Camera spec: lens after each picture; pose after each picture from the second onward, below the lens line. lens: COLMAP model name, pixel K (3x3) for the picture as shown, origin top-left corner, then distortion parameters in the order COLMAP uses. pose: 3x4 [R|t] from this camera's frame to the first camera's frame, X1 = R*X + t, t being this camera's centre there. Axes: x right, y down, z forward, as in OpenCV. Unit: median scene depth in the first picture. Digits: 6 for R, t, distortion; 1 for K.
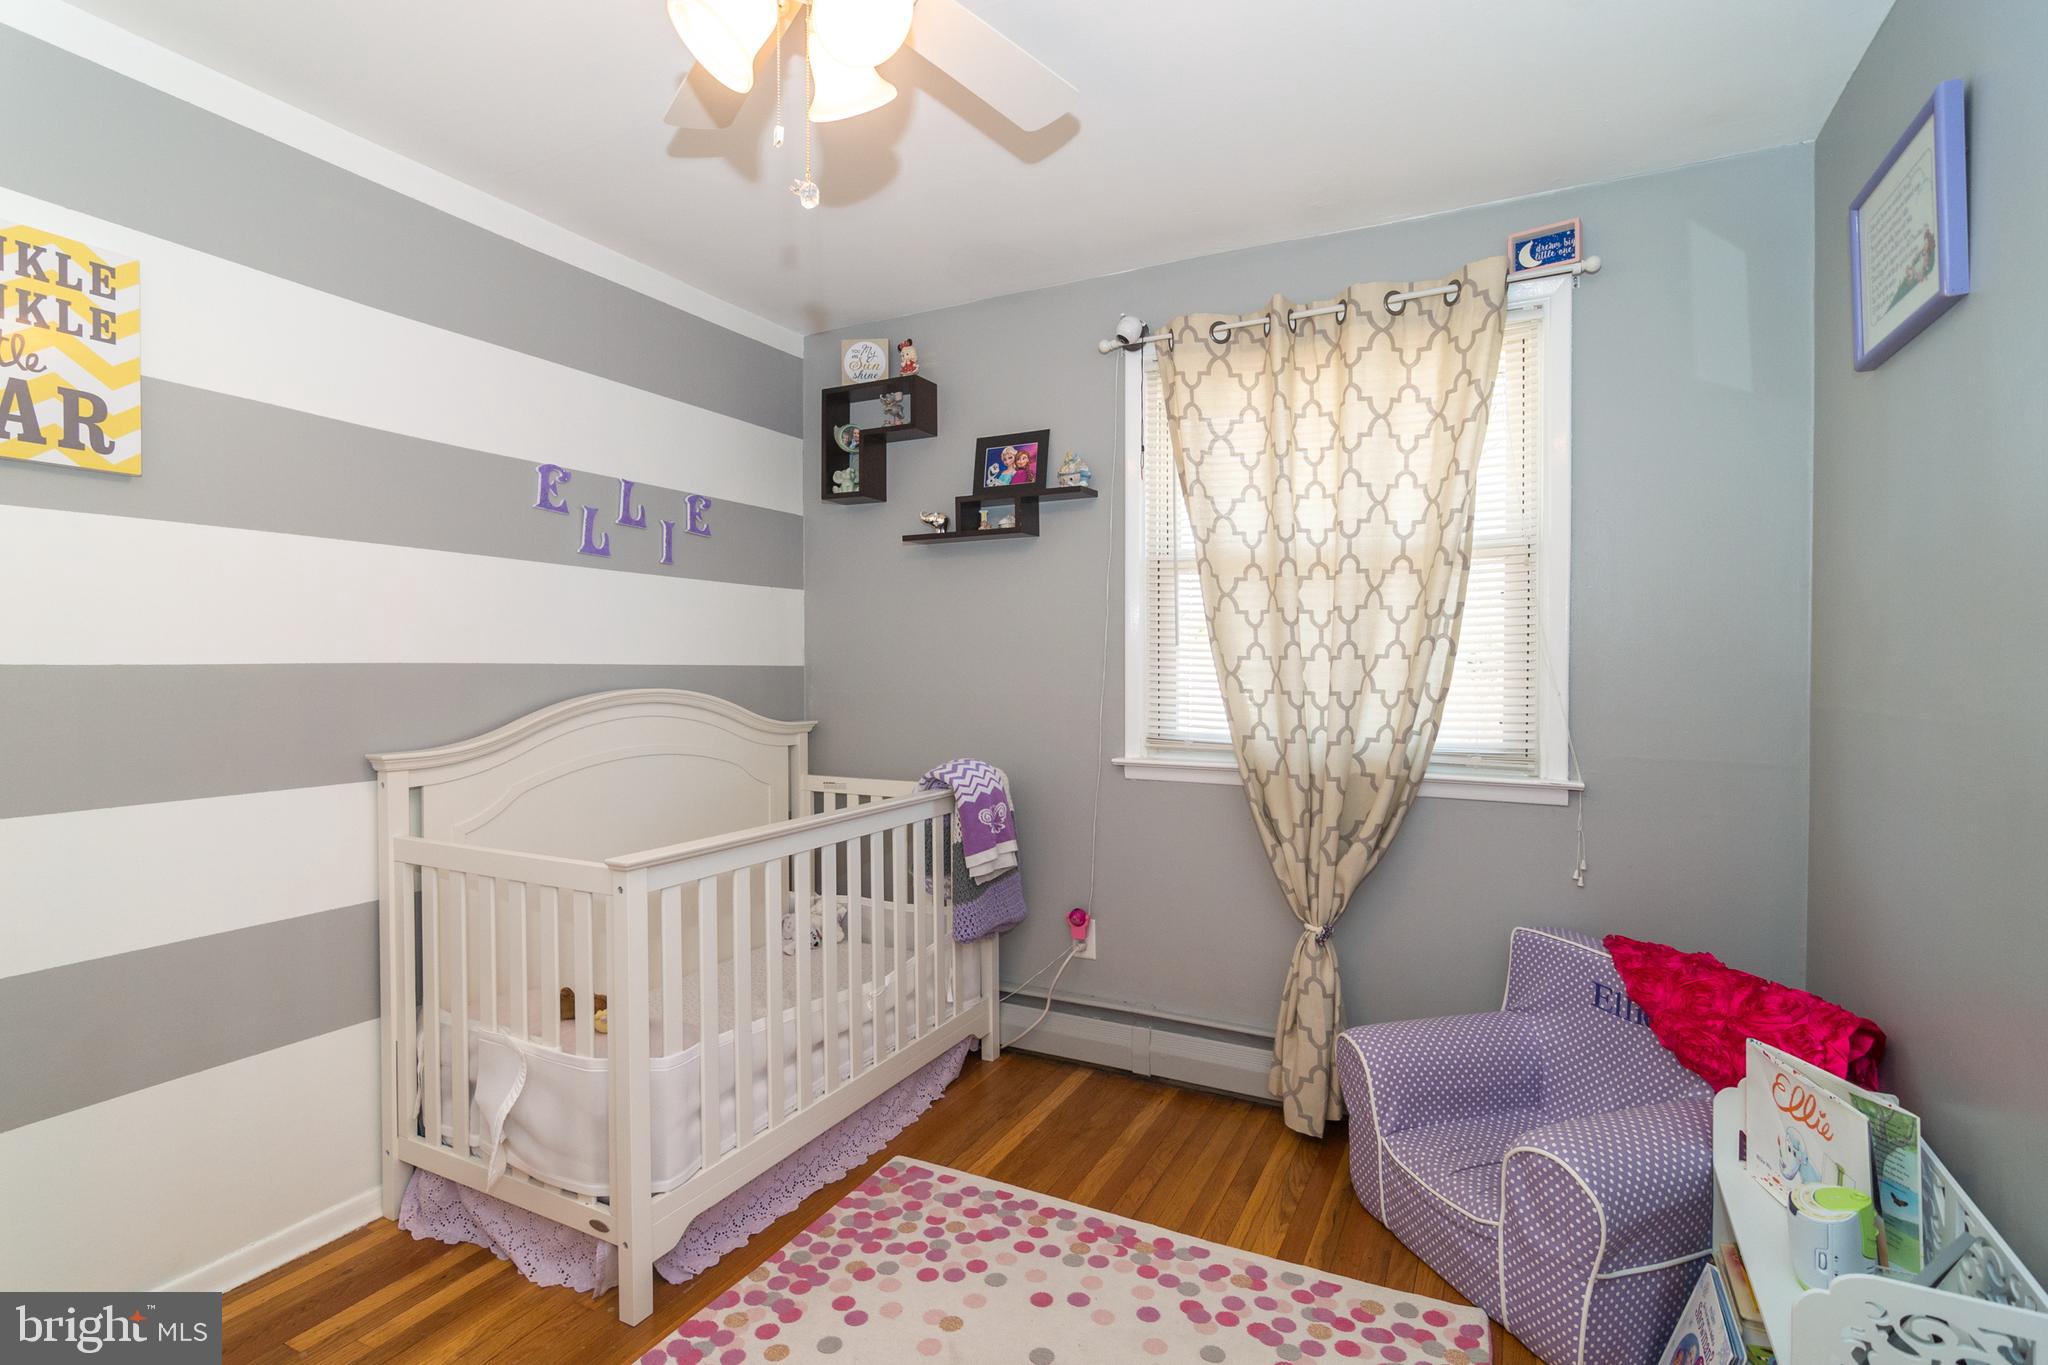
lens RADIAL K [[992.7, 0, 1006.6], [0, 992.7, 667.9], [0, 0, 1]] dist [-0.001827, 0.000160]
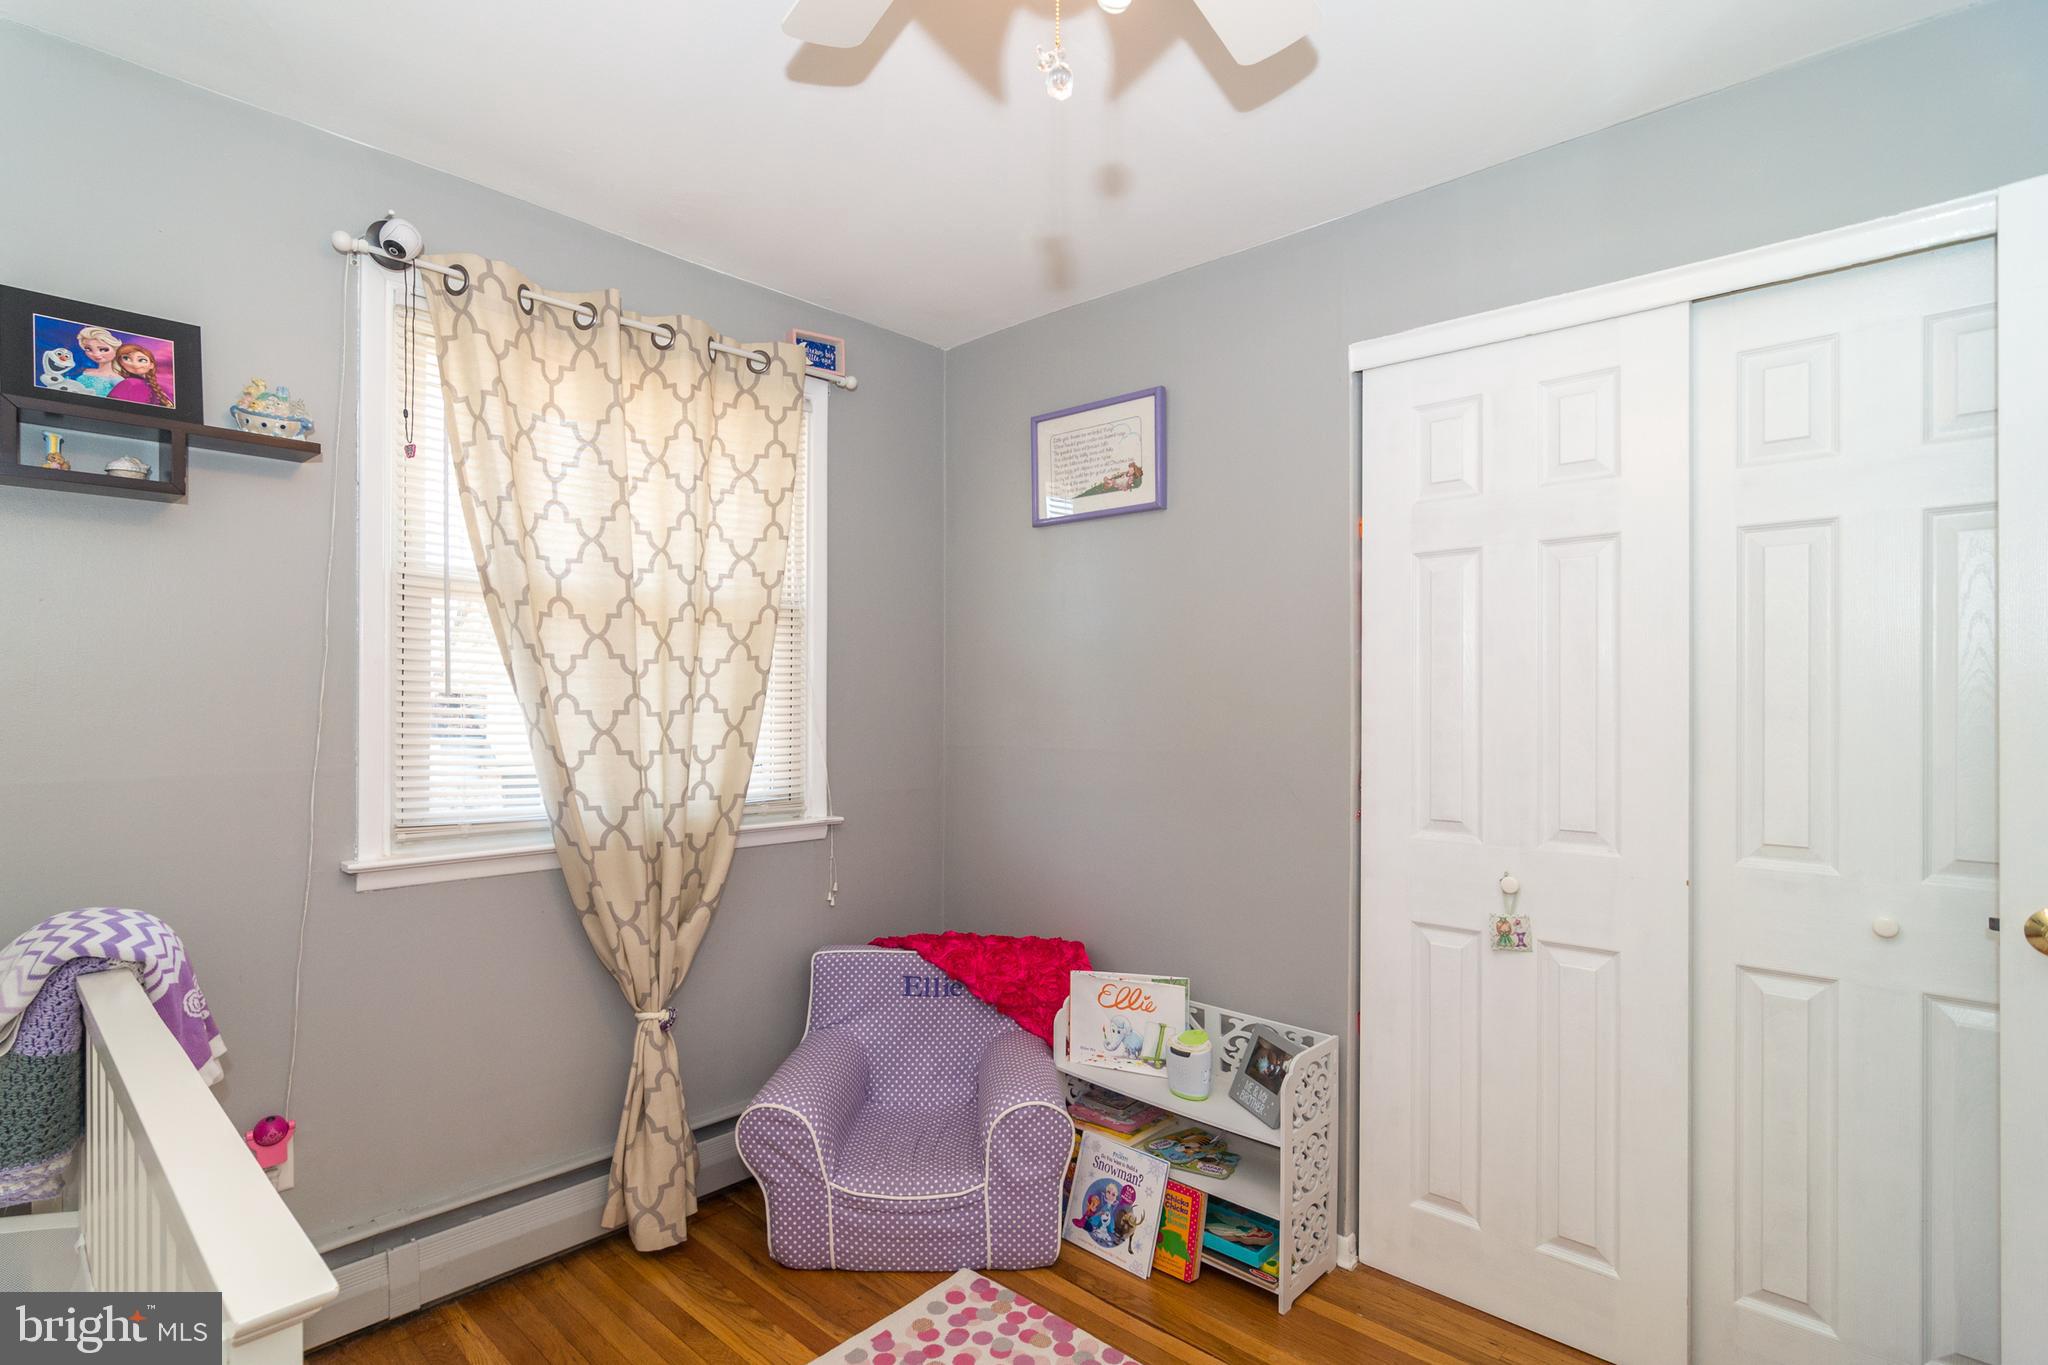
lens RADIAL K [[992.7, 0, 1007.0], [0, 992.7, 696.5], [0, 0, 1]] dist [-0.001827, 0.000160]
pose [[0.276865, 0.006945, 0.960884, -0.459137], [0.003828, 0.999958, -0.008331, -0.015707], [-0.960901, 0.005984, 0.276827, 0.442799]]
